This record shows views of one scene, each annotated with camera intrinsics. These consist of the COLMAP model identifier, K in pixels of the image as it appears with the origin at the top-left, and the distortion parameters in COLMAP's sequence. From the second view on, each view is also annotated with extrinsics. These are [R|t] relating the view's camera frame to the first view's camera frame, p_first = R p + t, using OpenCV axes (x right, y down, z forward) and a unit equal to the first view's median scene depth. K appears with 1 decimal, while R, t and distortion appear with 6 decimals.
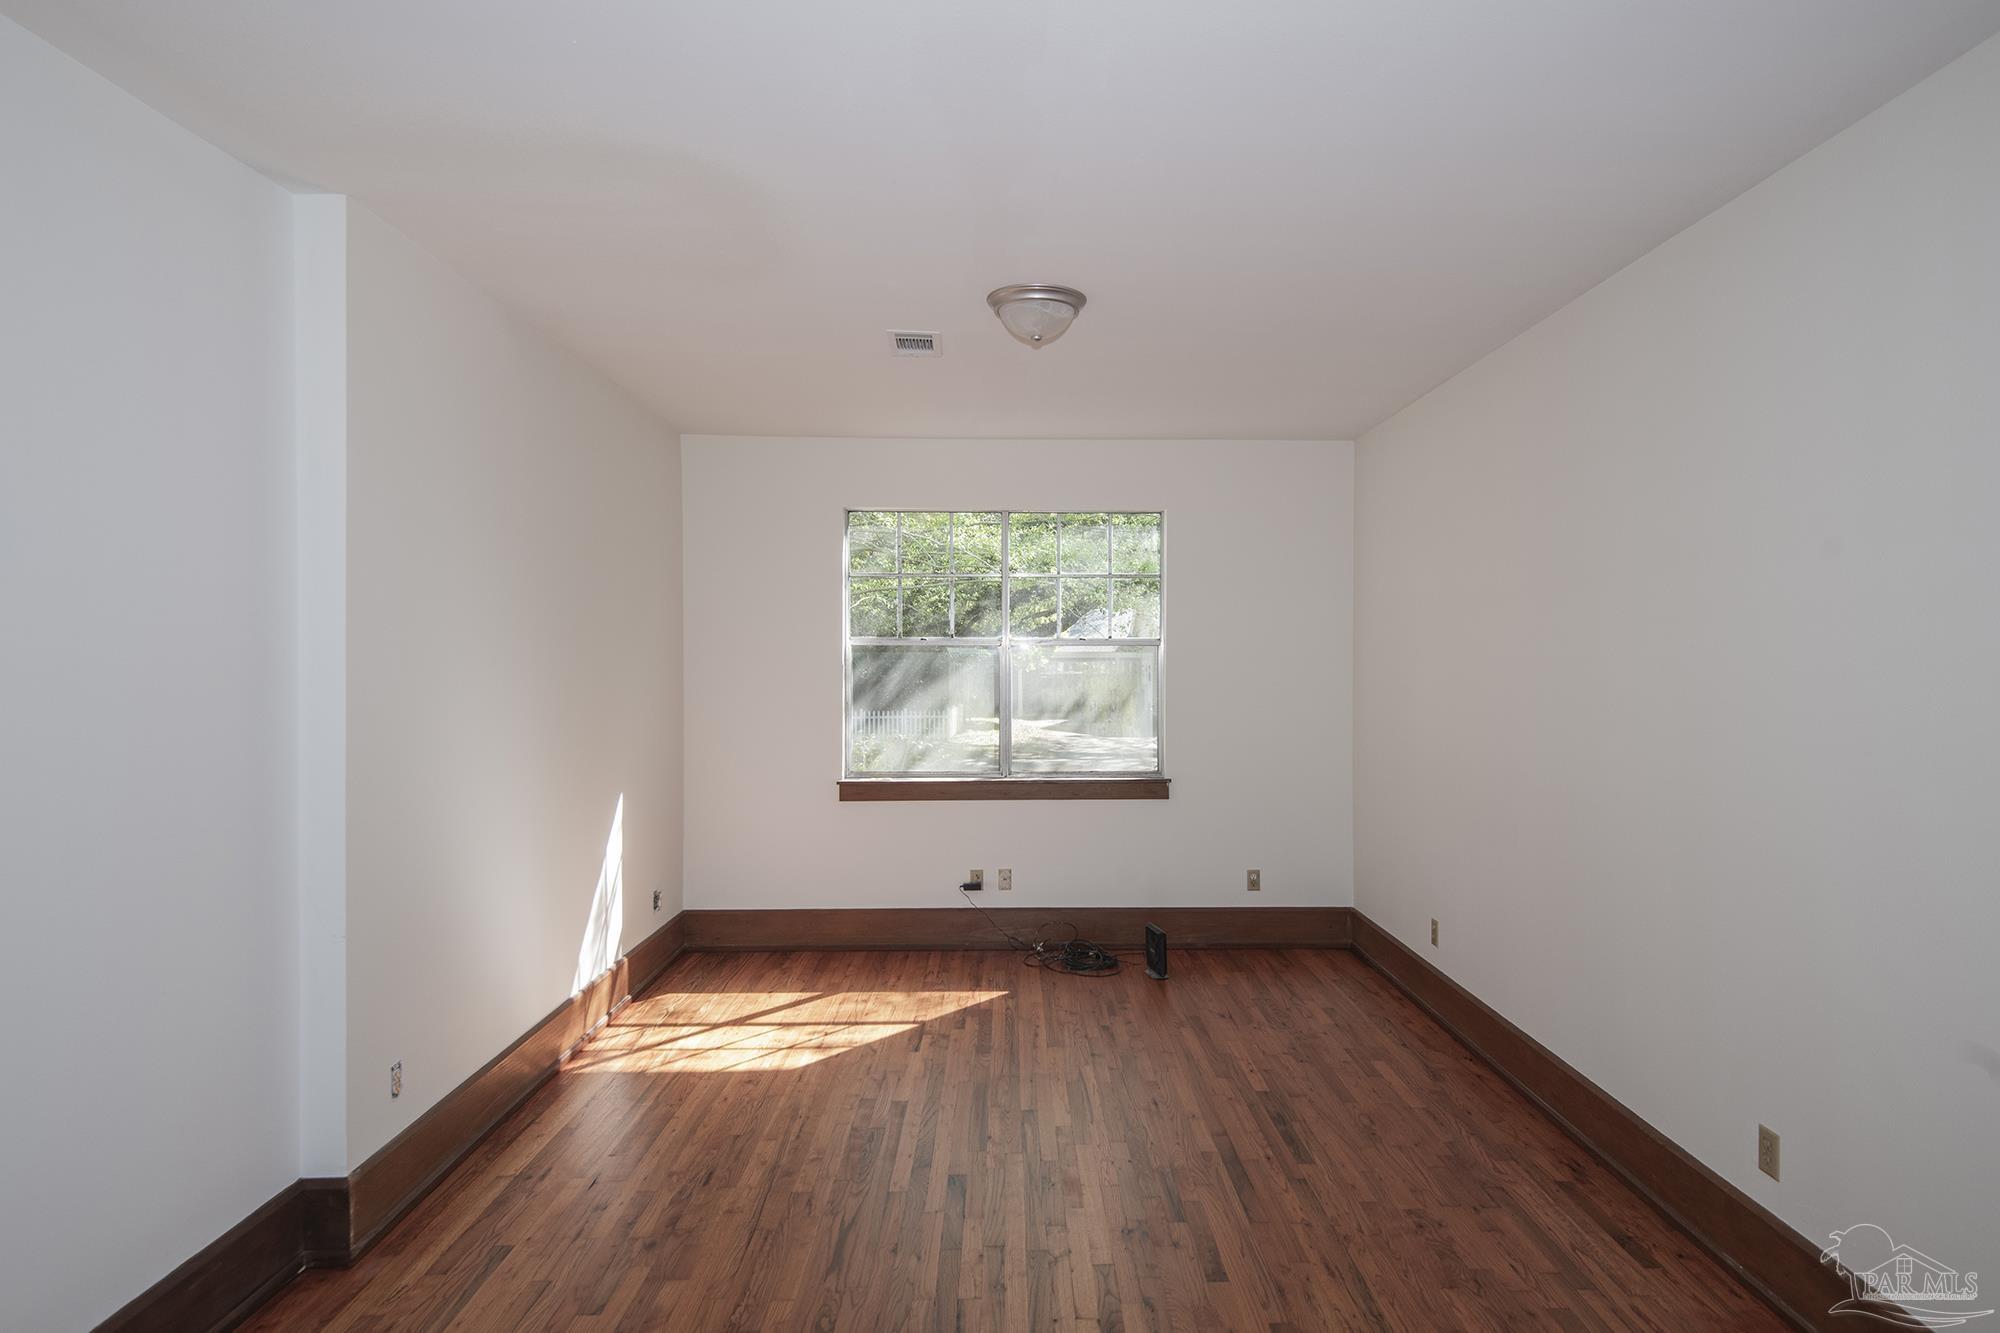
lens RADIAL K [[1097.5, 0, 1035.4], [0, 1097.5, 662.5], [0, 0, 1]] dist [0.042128, -0.033045]
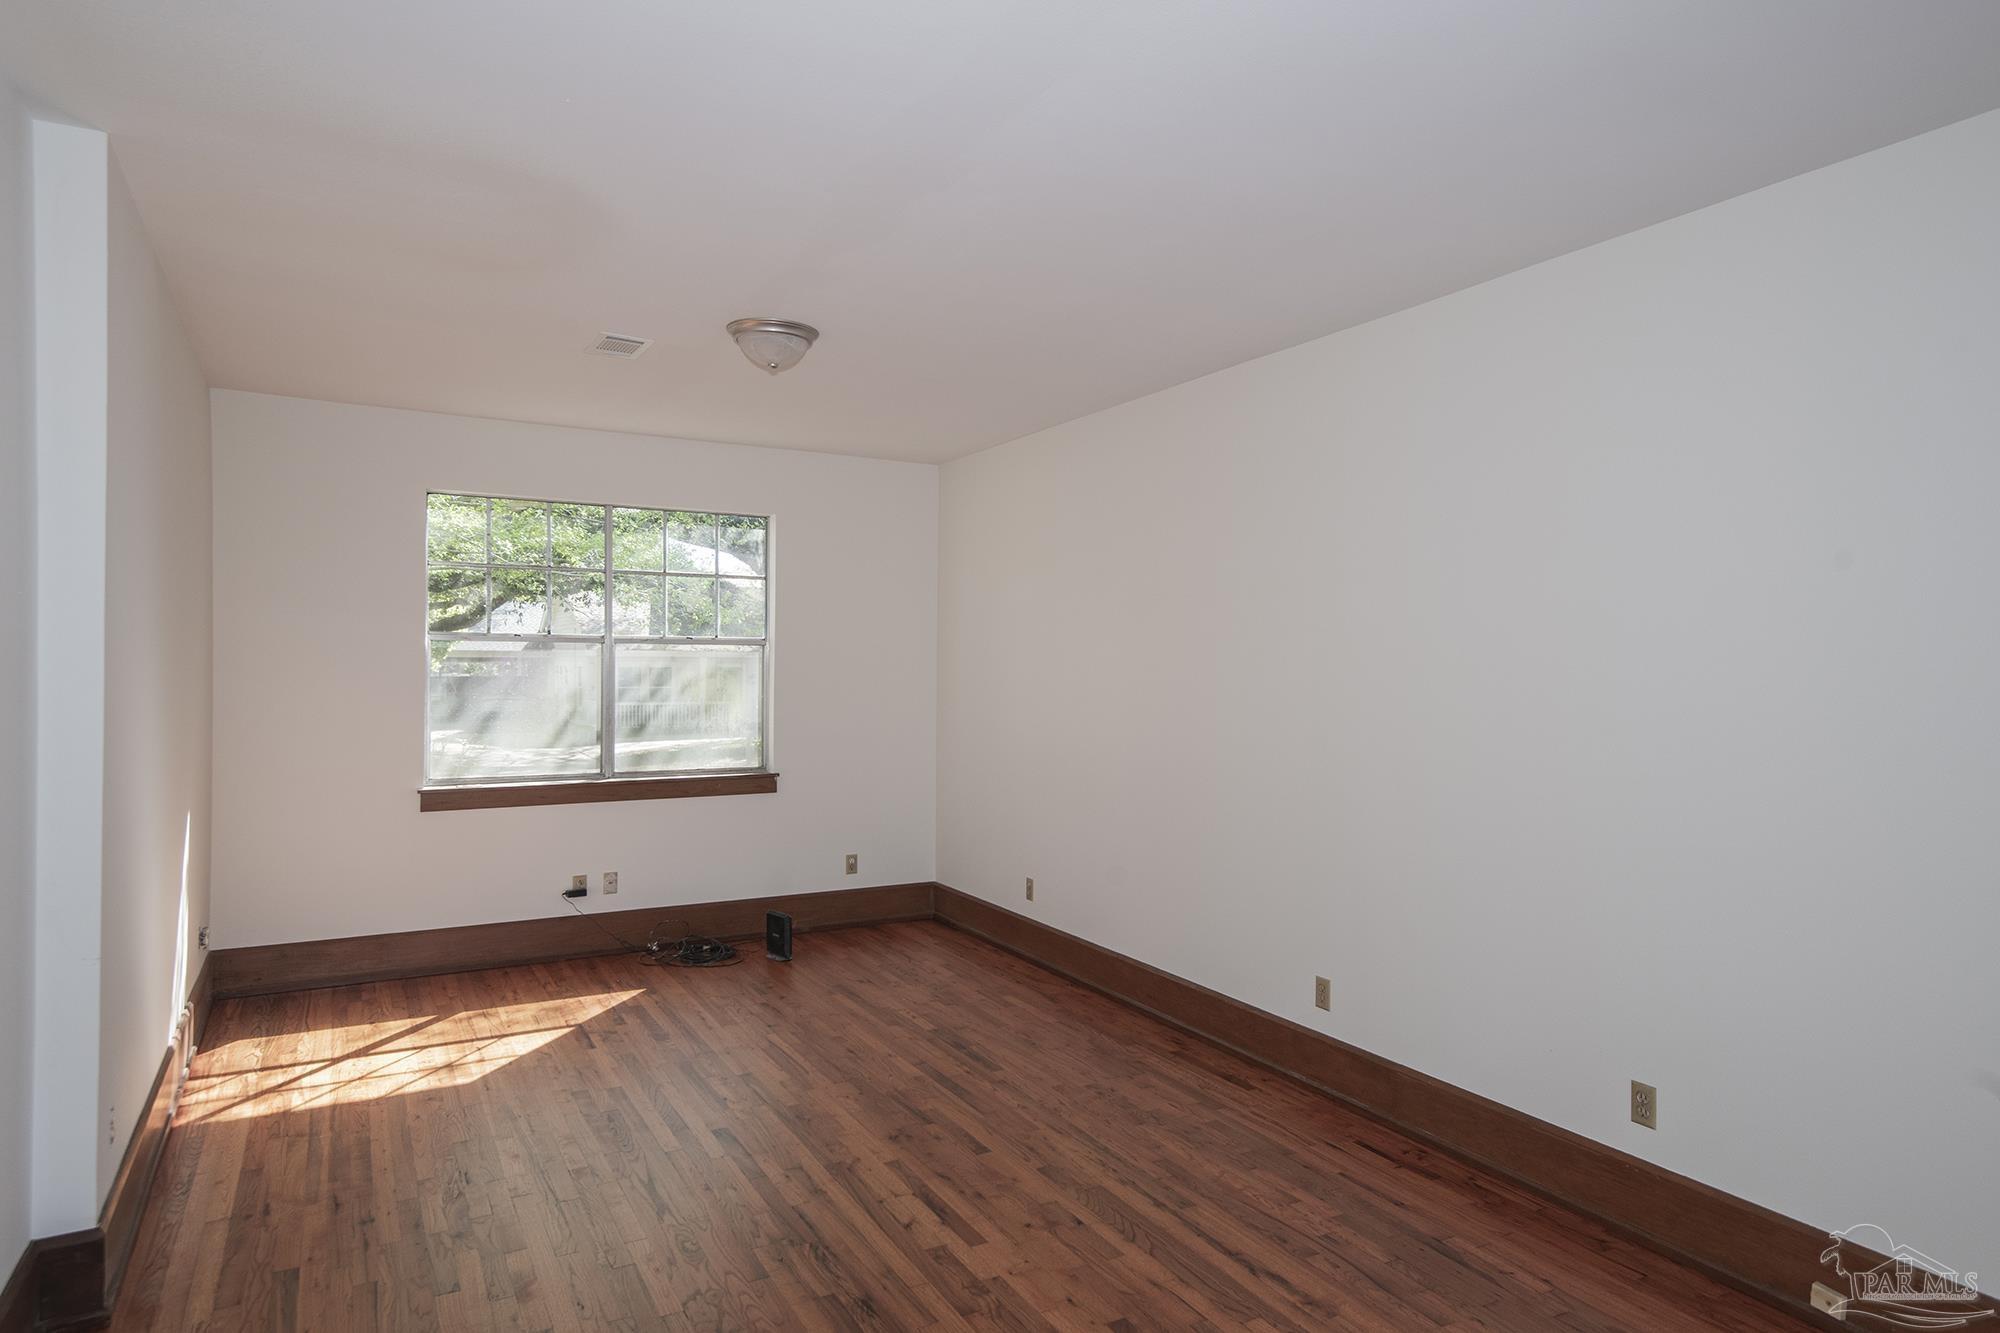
lens RADIAL K [[1175.1, 0, 1000.0], [0, 1175.1, 666.5], [0, 0, 1]] dist [0.060428, -0.043762]
pose [[0.889869, 0.003683, 0.456202, -0.255144], [-0.004487, 0.999990, 0.000679, 0.003591], [-0.456195, -0.002651, 0.889876, -0.118483]]
